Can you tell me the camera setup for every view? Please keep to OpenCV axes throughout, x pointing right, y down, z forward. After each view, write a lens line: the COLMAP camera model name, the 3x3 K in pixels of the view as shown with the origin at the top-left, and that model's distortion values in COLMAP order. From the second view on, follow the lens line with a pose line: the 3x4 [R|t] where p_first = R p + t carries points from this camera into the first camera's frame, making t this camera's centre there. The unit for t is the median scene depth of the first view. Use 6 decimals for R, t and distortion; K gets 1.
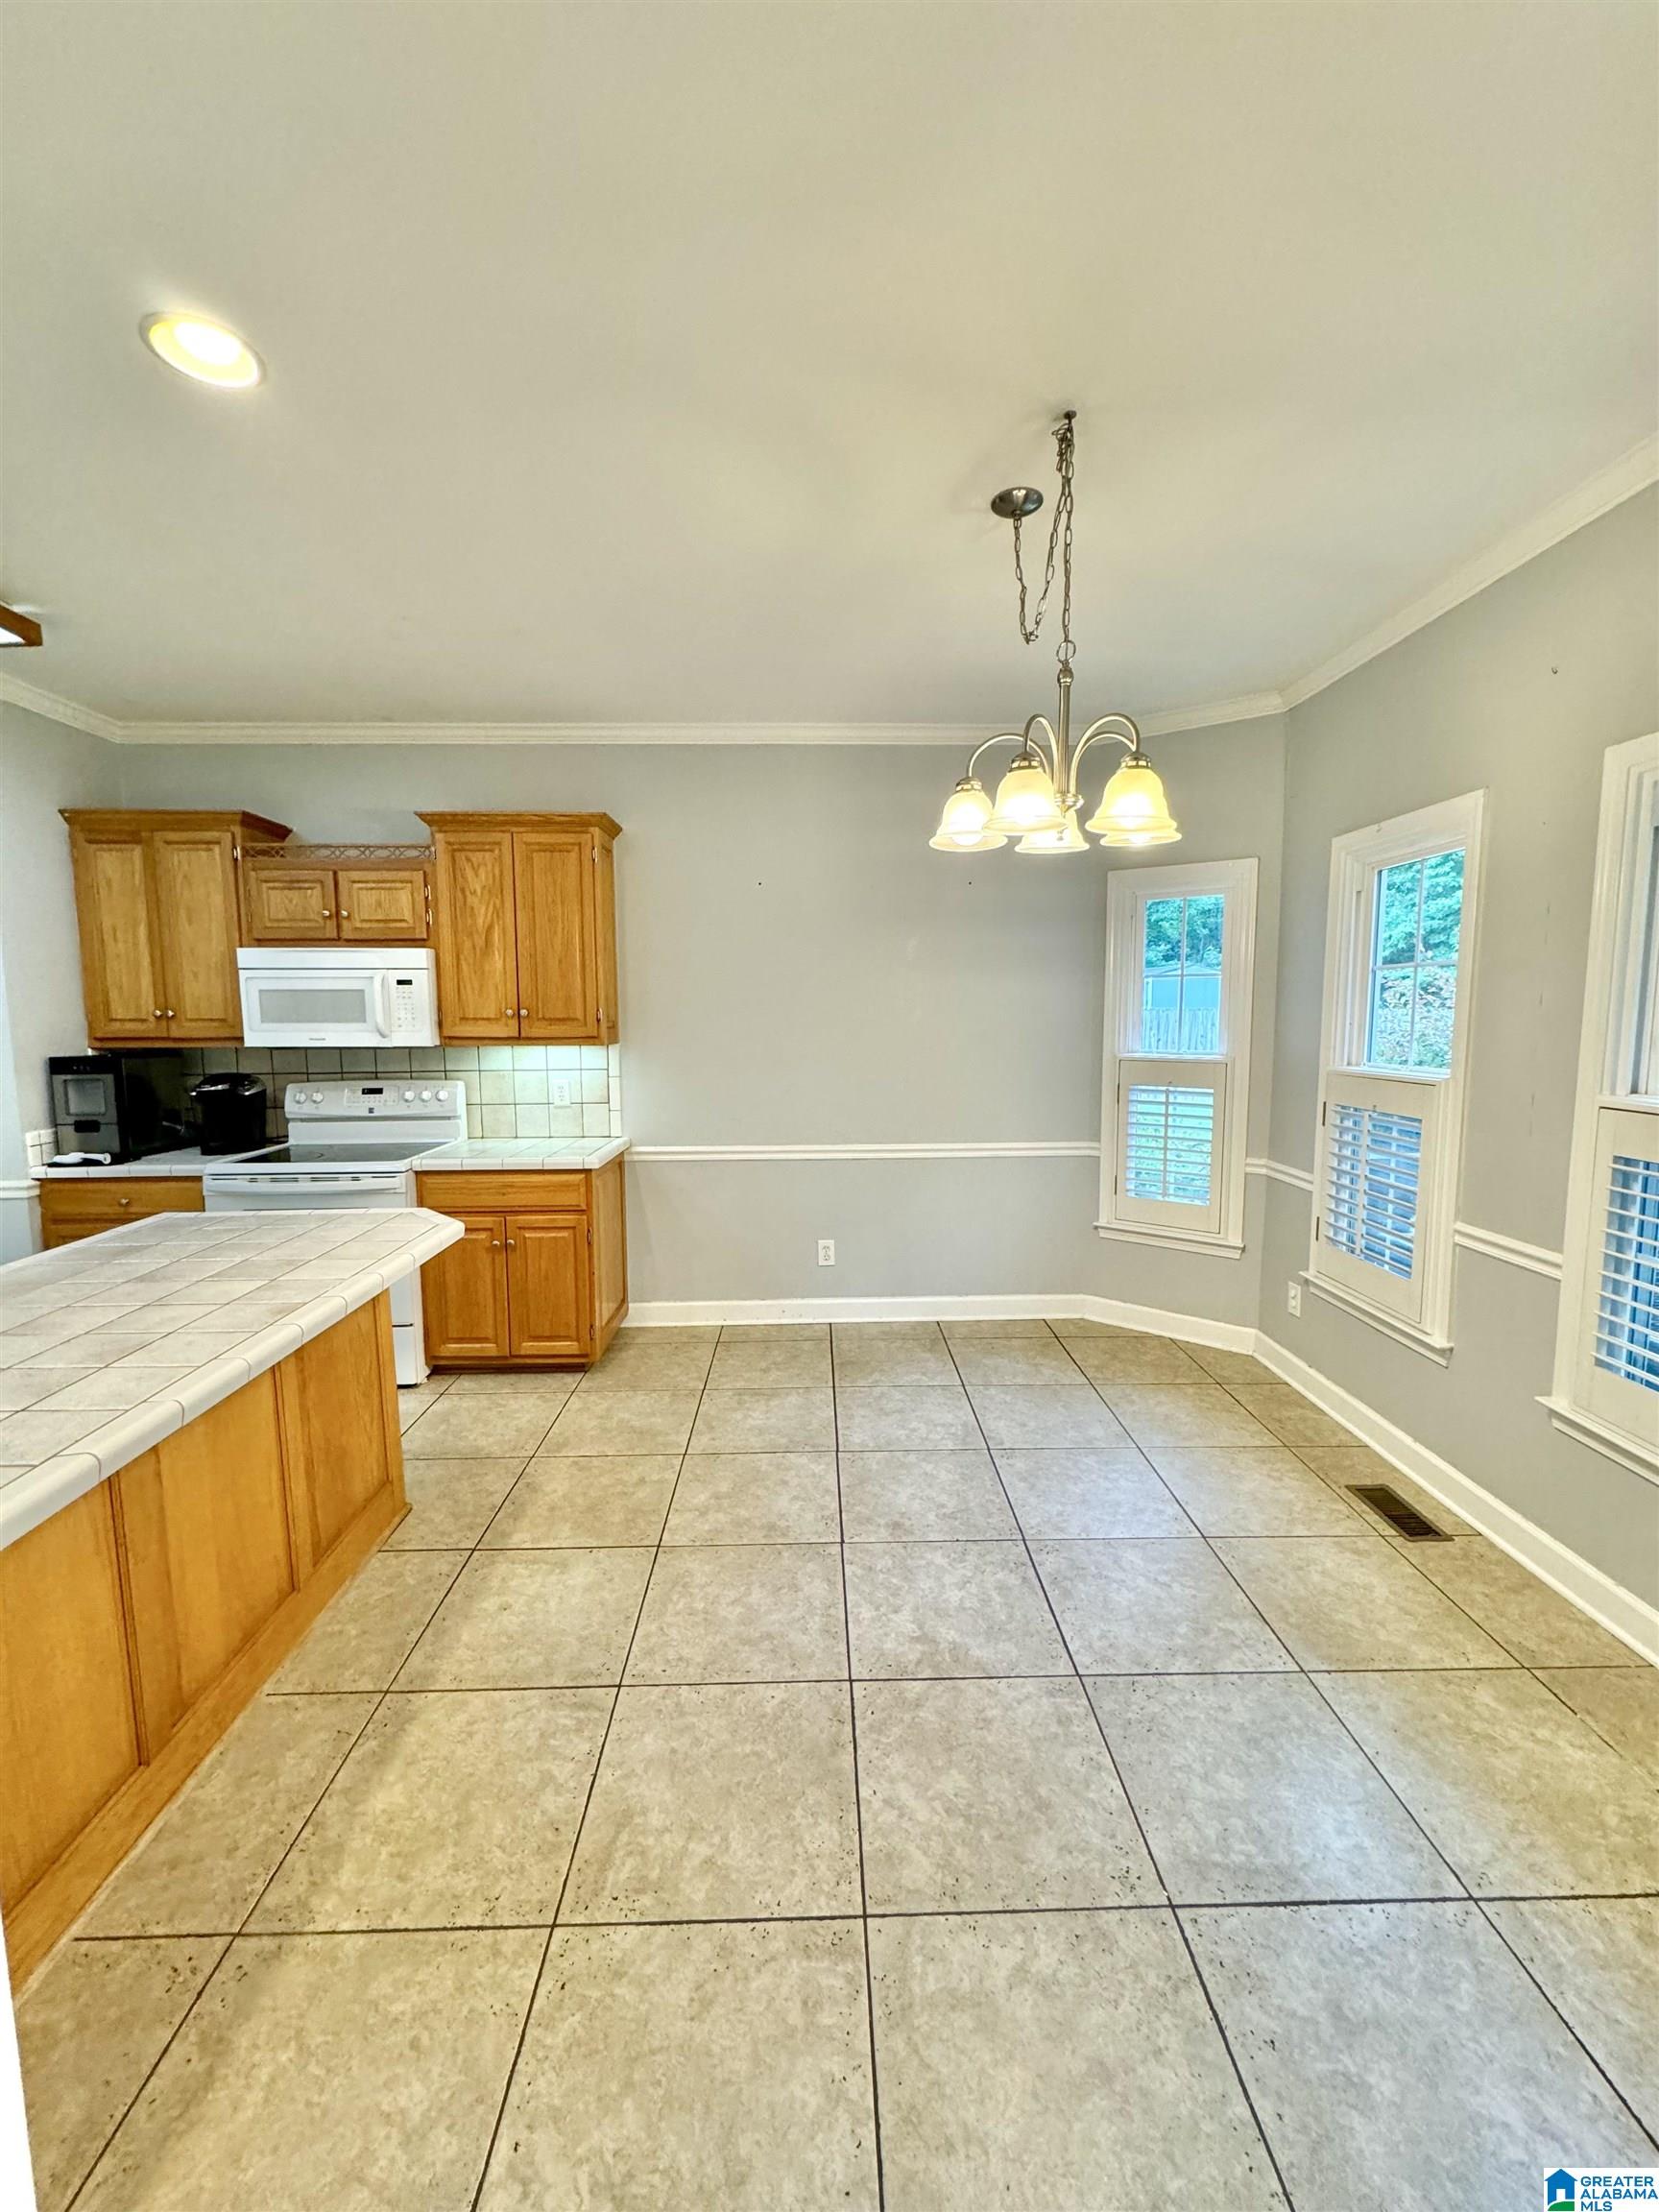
lens RADIAL K [[880.2, 0, 830.4], [0, 880.2, 1107.7], [0, 0, 1]] dist [-0.000781, 0.000129]
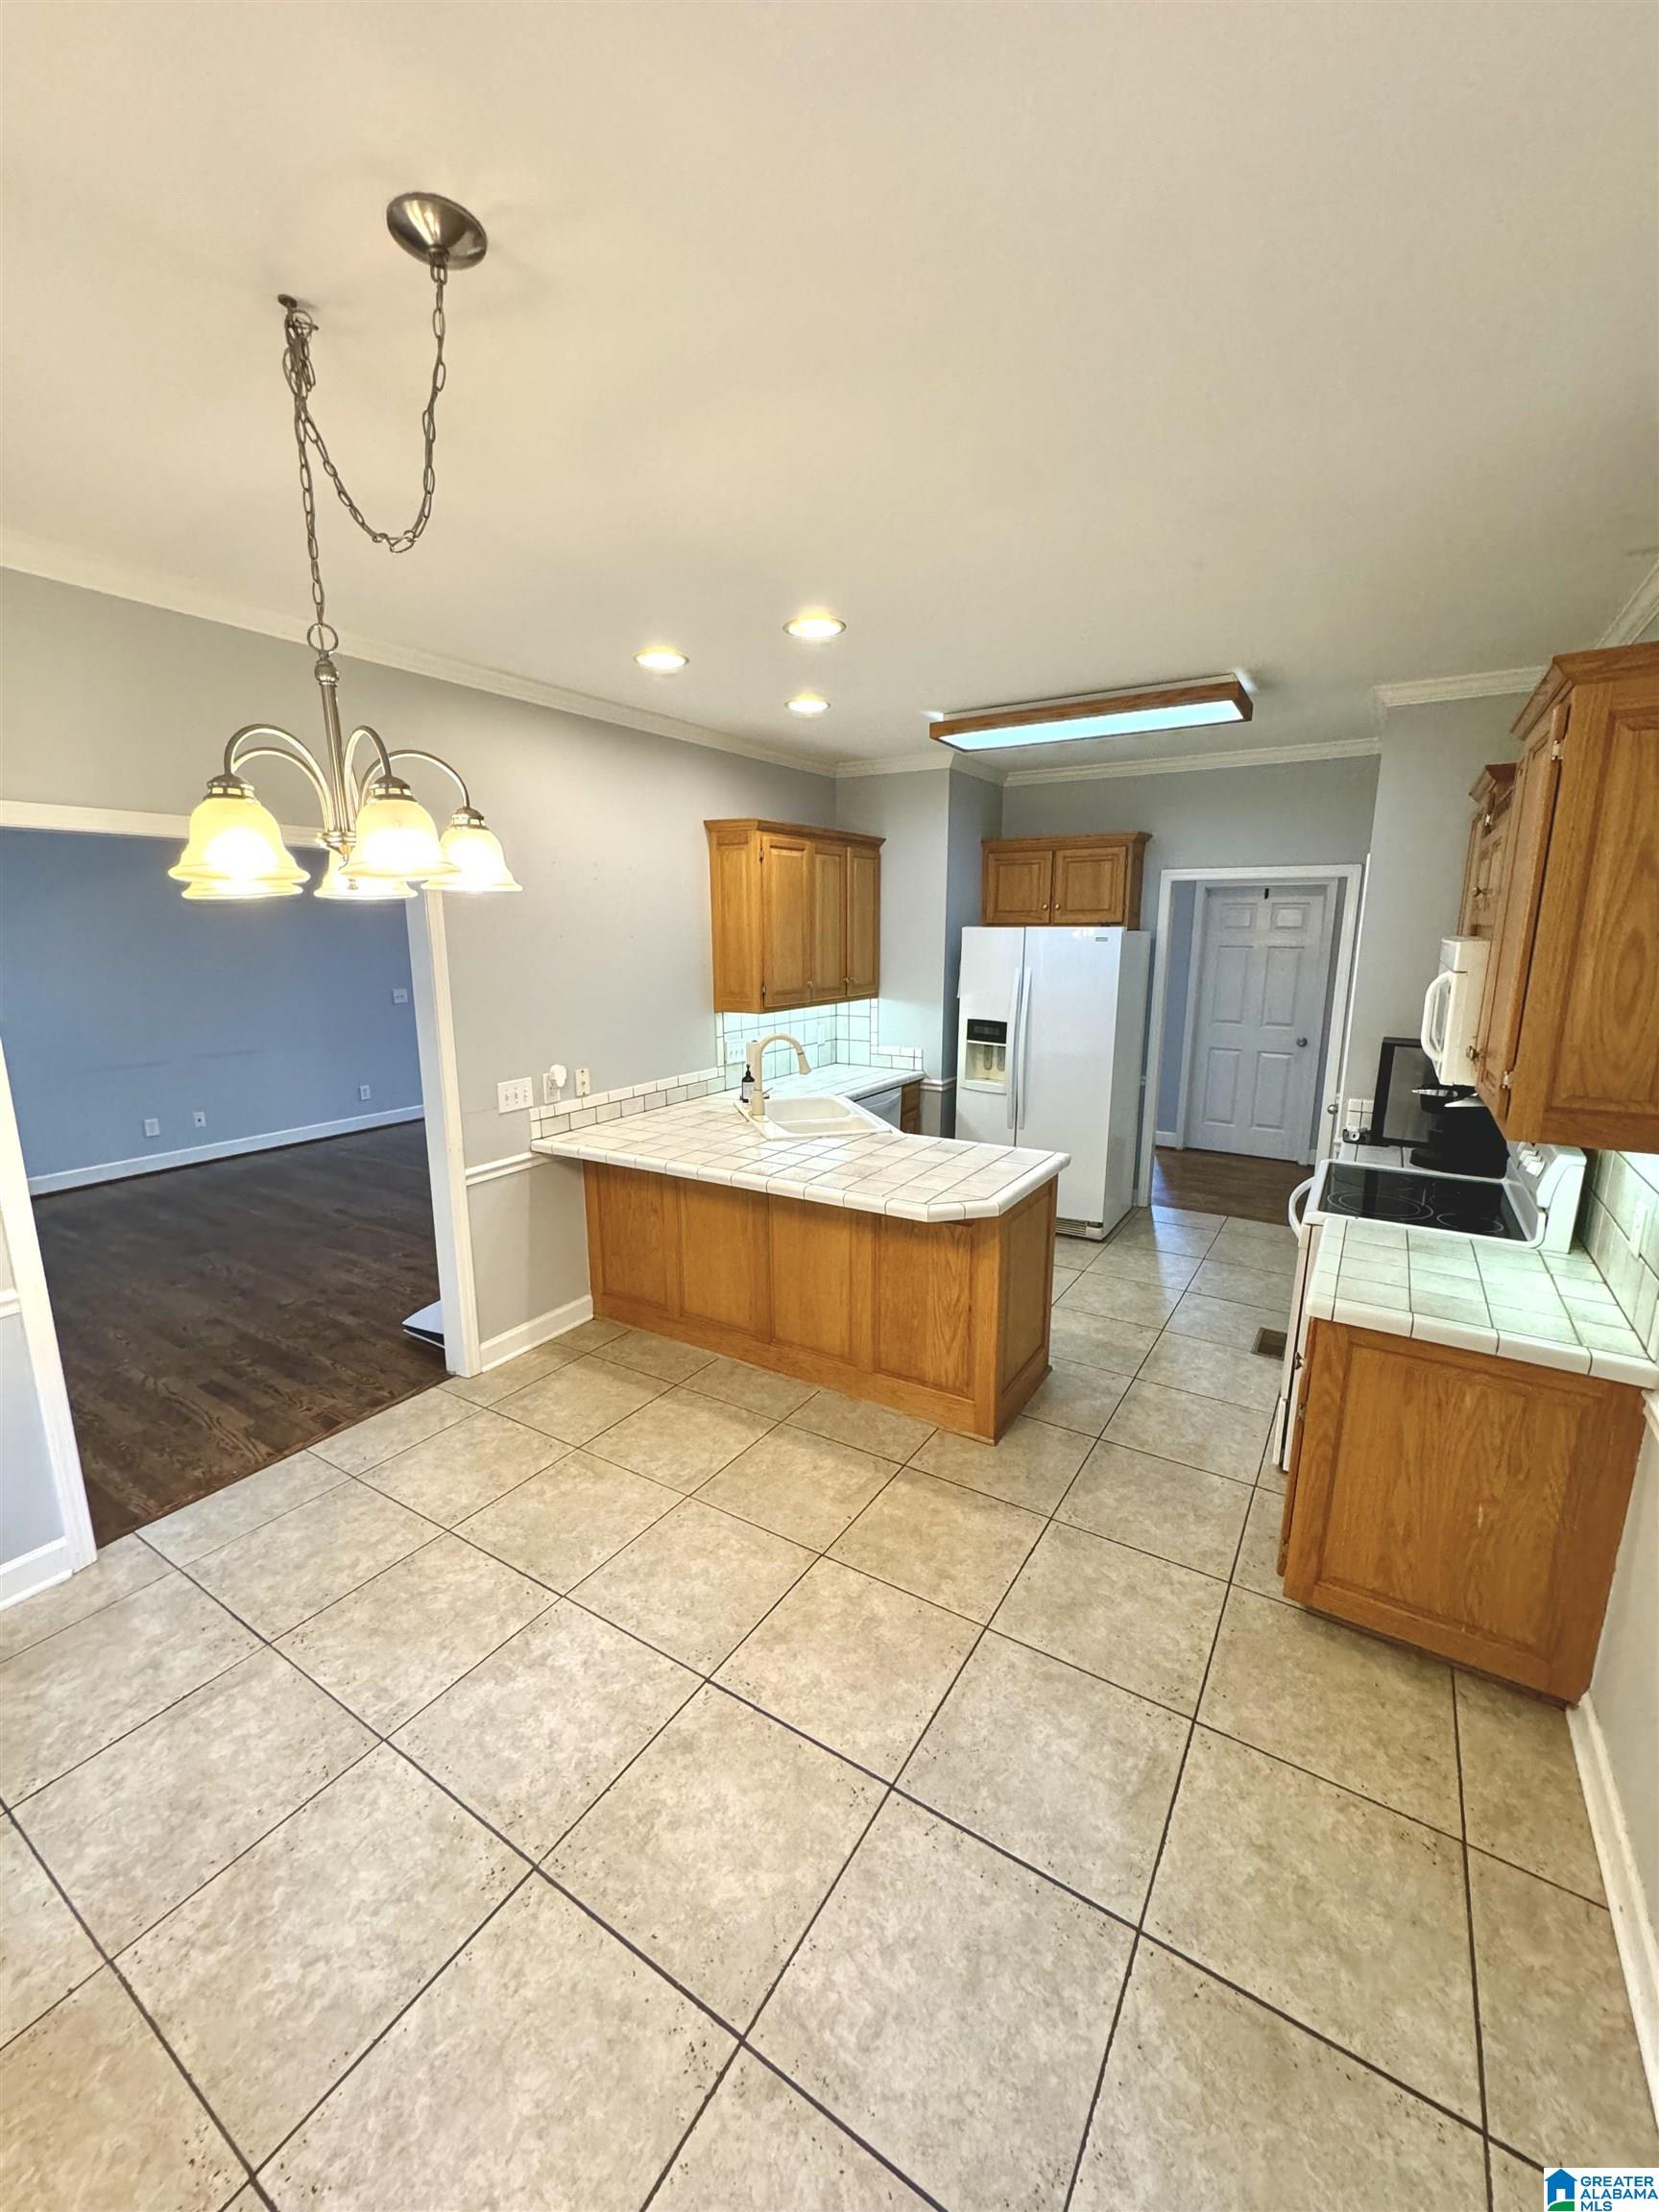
lens RADIAL K [[880.2, 0, 830.8], [0, 880.2, 1100.4], [0, 0, 1]] dist [-0.000781, 0.000129]
pose [[-0.553771, 0.169128, -0.815312, 0.564472], [-0.084986, 0.962561, 0.257397, -0.292443], [0.828320, 0.211829, -0.518665, 1.452609]]
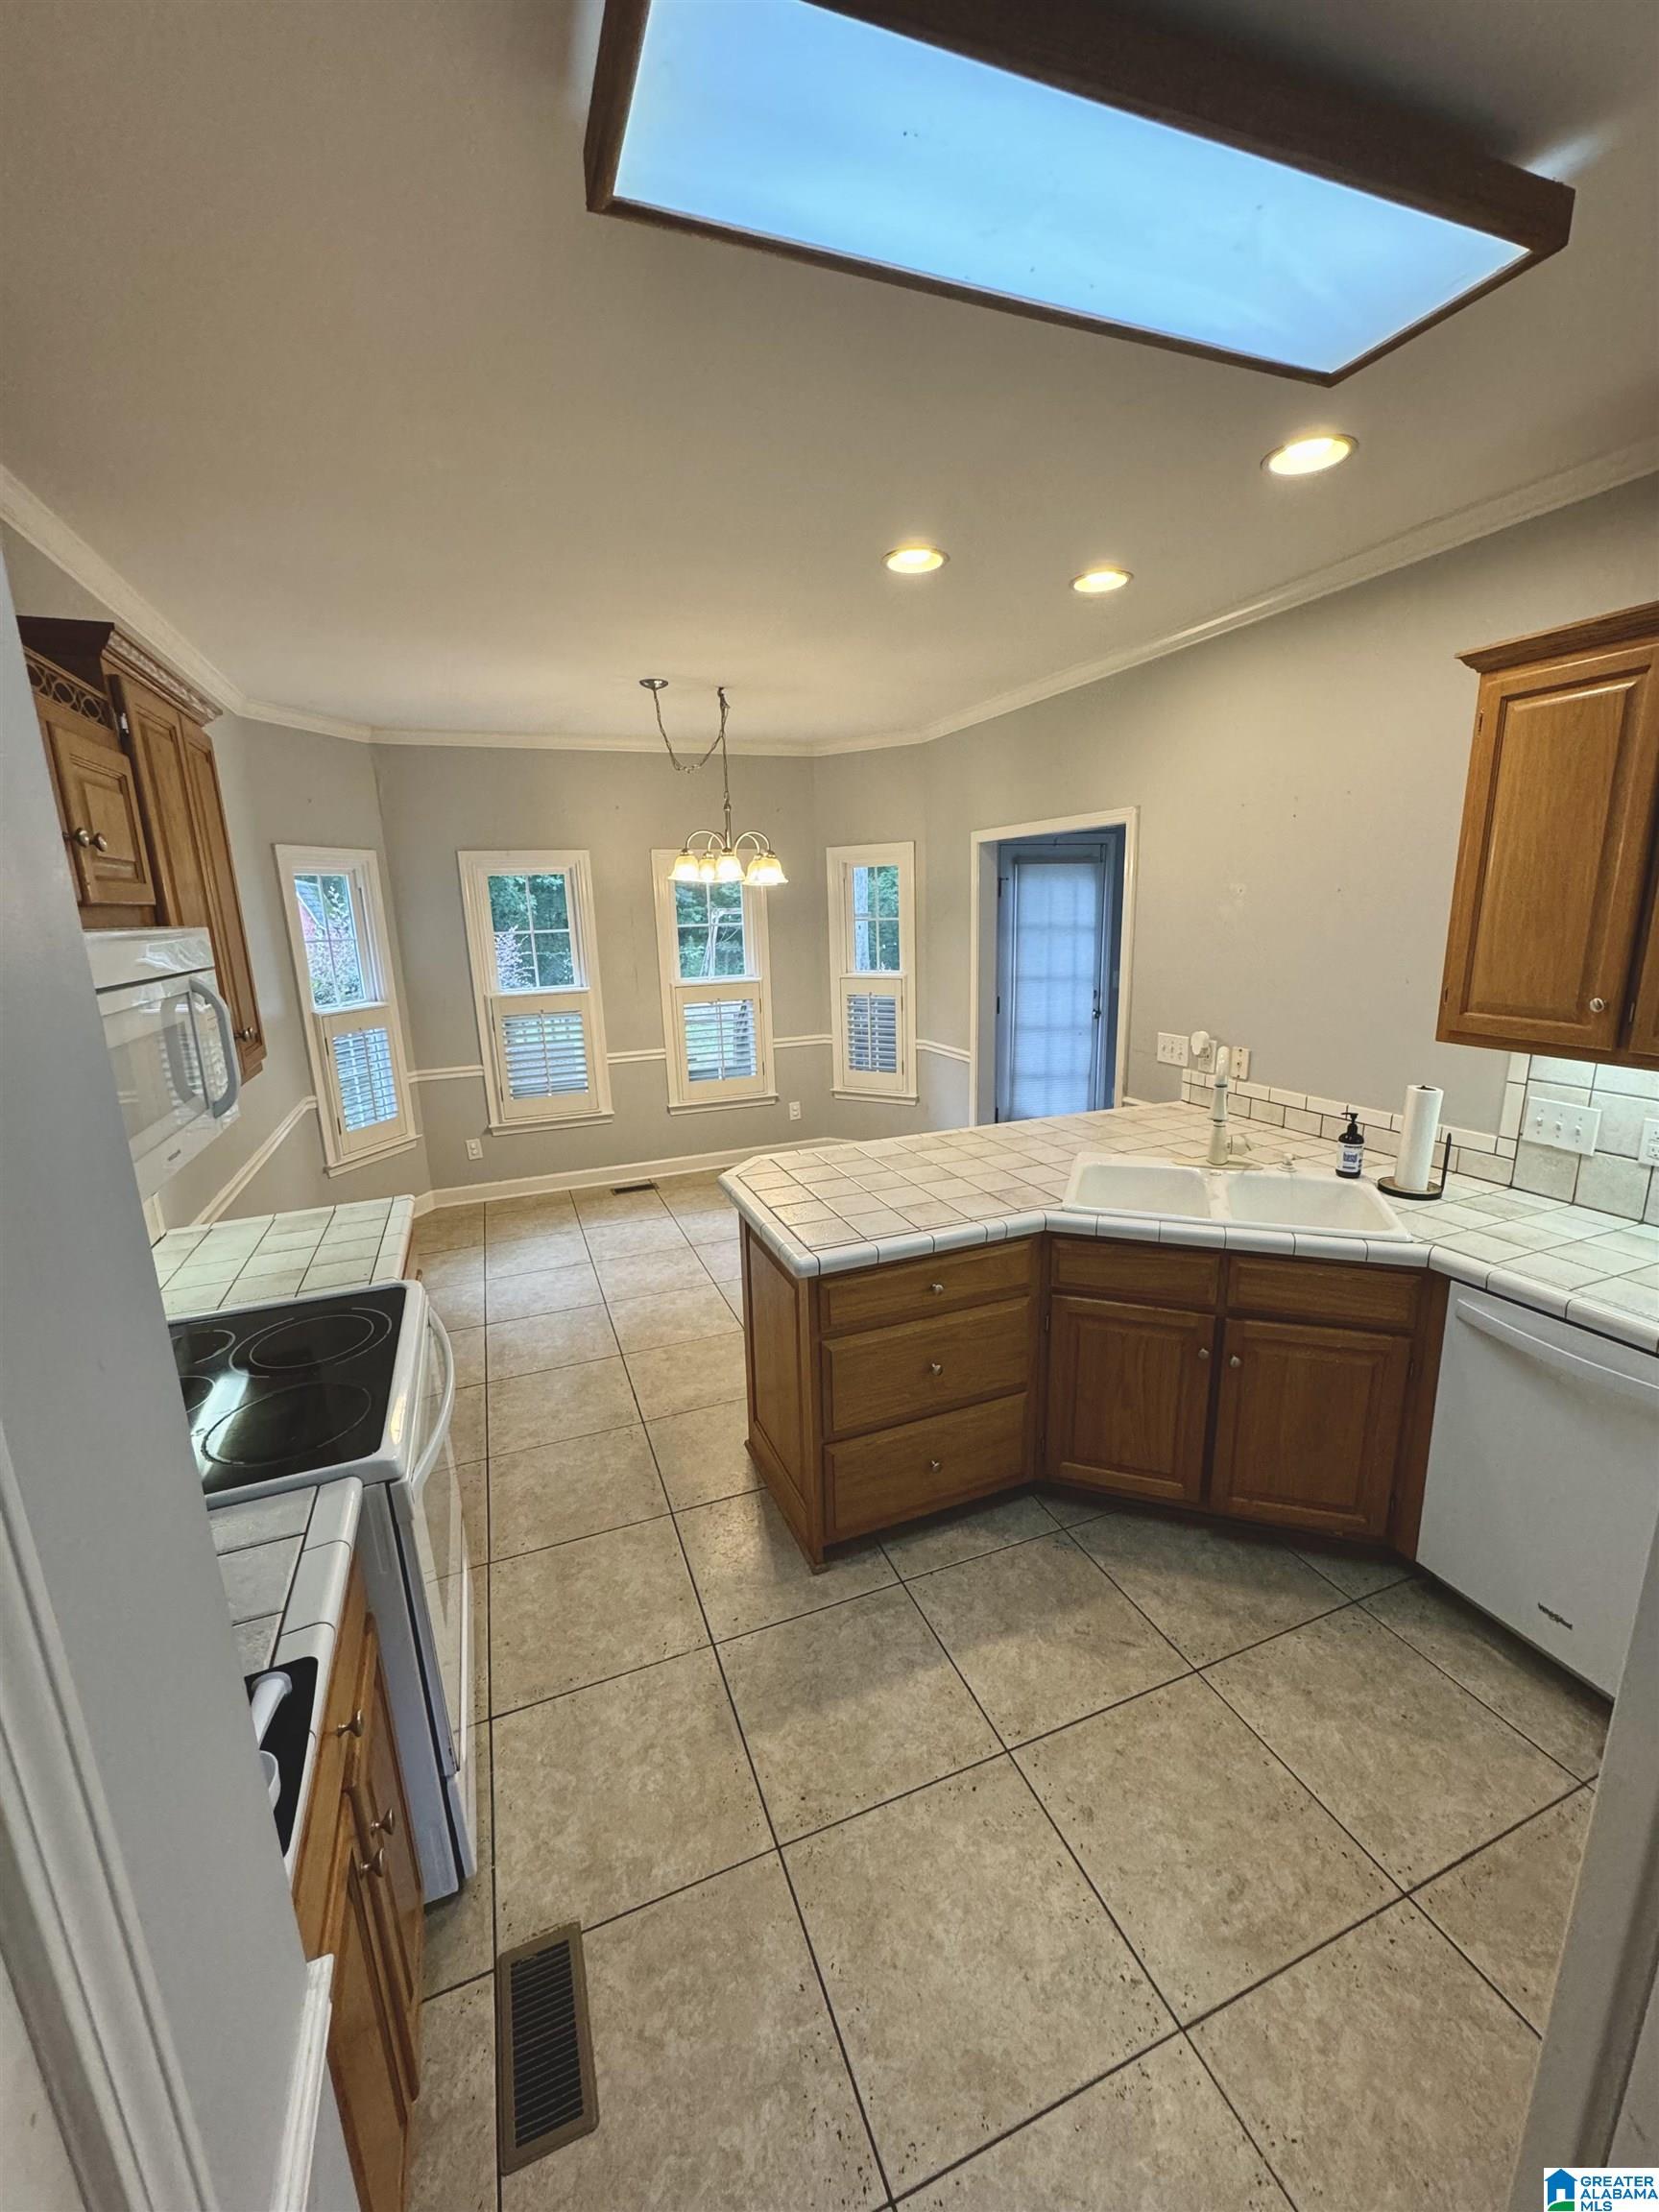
lens RADIAL K [[880.2, 0, 834.4], [0, 880.2, 1109.2], [0, 0, 1]] dist [-0.000781, 0.000129]
pose [[-0.345433, -0.203215, 0.916177, -1.582099], [0.133786, 0.955637, 0.262410, -0.246451], [-0.928858, 0.213216, -0.302921, 1.248818]]
